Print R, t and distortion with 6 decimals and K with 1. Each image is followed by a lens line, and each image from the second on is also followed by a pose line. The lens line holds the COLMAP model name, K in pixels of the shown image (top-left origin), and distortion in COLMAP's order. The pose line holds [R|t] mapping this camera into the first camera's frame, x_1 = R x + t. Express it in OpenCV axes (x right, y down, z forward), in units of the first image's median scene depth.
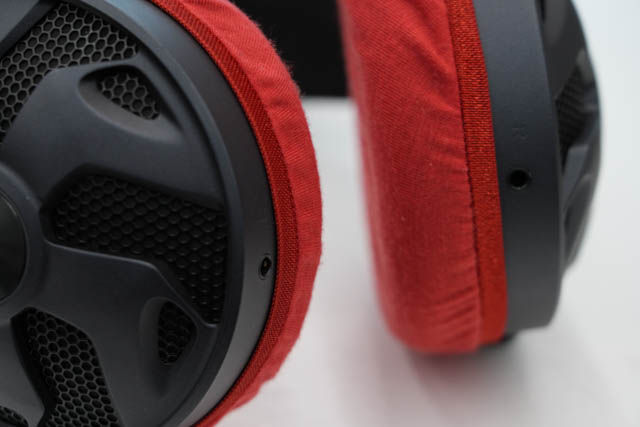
lens RADIAL K [[1927.5, 0, 320.5], [0, 1927.5, 213.8], [0, 0, 1]] dist [0.036388, 0.000000]
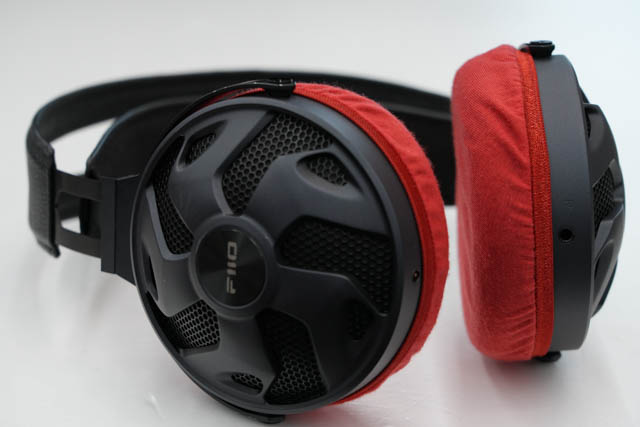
lens RADIAL K [[1927.5, 0, 319.4], [0, 1927.5, 213.2], [0, 0, 1]] dist [0.036388, 0.000000]
pose [[0.999375, -0.034176, -0.009060, -0.091112], [0.033854, 0.998864, -0.033549, 0.025680], [0.010196, 0.033221, 0.999396, -0.570674]]
